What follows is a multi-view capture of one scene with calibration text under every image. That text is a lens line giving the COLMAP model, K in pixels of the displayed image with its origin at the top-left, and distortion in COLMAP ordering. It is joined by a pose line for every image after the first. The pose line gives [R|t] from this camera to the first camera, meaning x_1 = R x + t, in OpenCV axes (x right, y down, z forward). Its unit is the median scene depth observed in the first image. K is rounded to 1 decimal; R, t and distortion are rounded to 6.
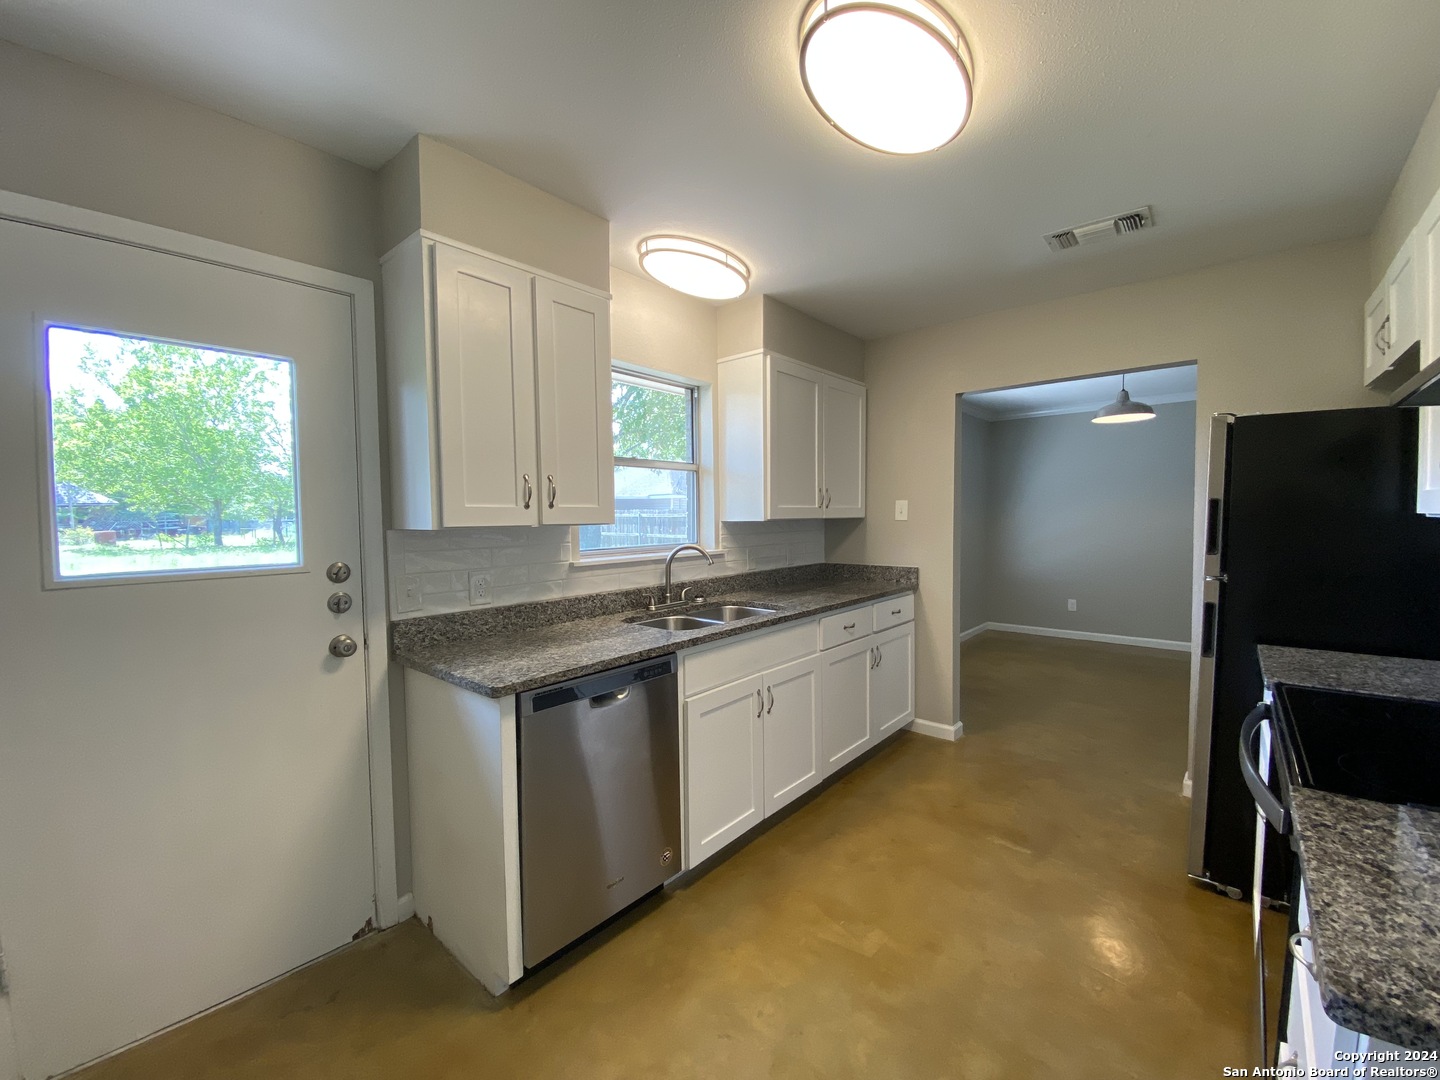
lens RADIAL K [[582.3, 0, 727.2], [0, 582.3, 538.7], [0, 0, 1]] dist [0.000272, -0.012793]
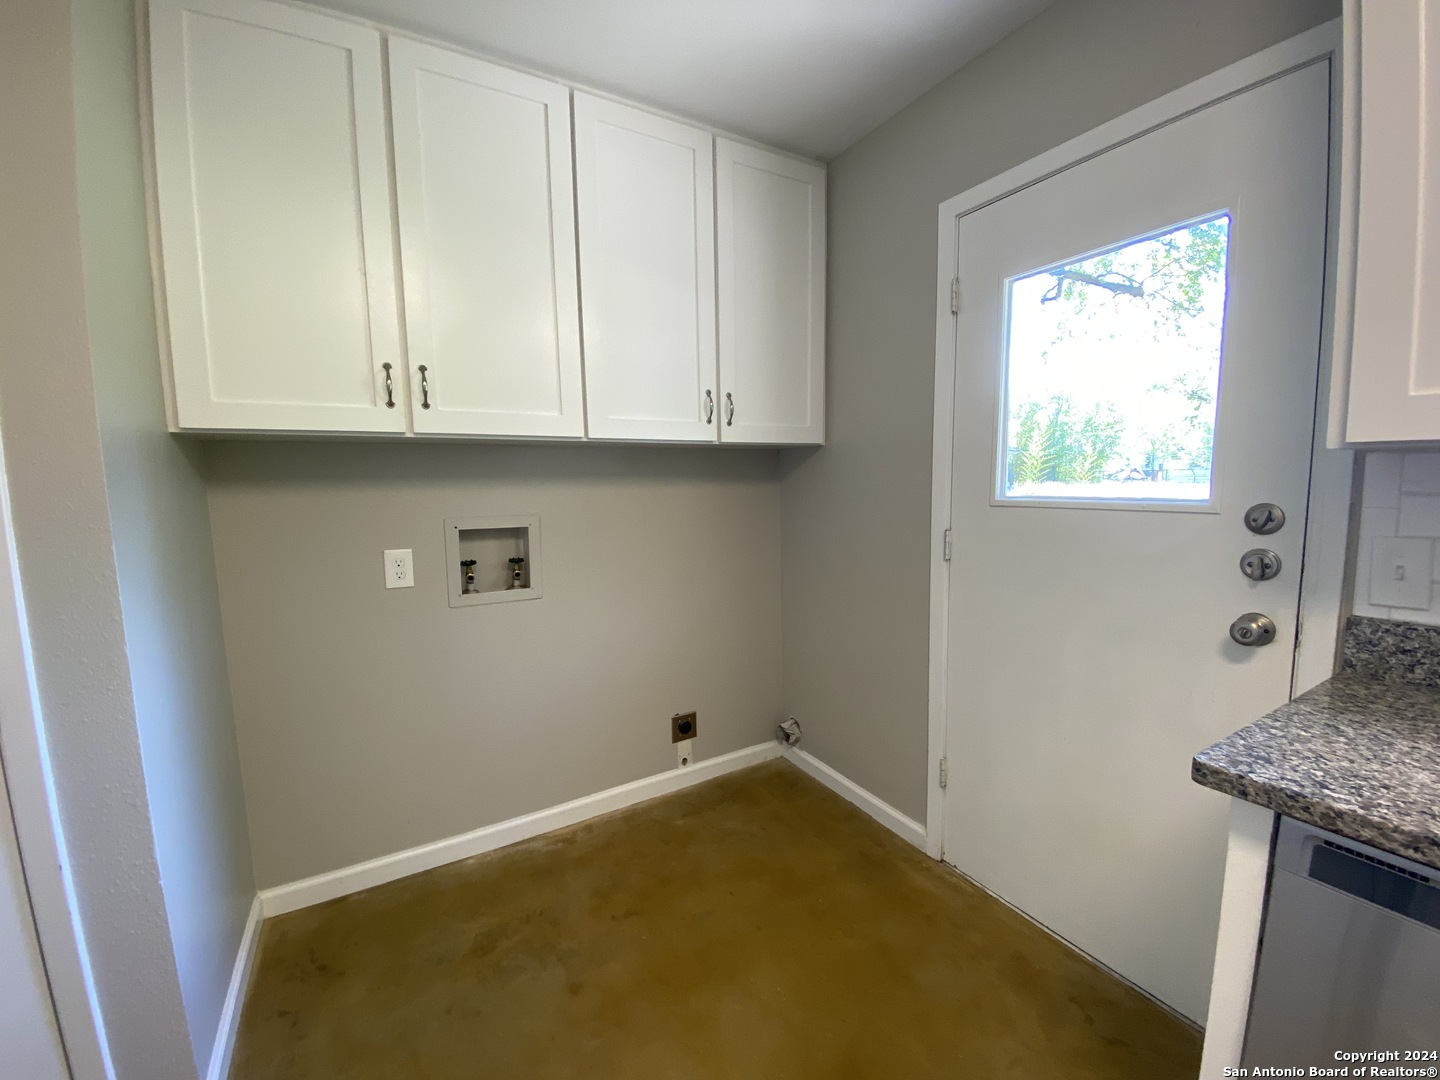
lens RADIAL K [[582.3, 0, 727.2], [0, 582.3, 538.7], [0, 0, 1]] dist [0.000272, -0.012793]
pose [[-0.331641, 0.111580, -0.936784, 0.148009], [-0.021490, 0.991830, 0.125744, 0.011602], [0.943161, 0.061833, -0.326534, 0.645078]]
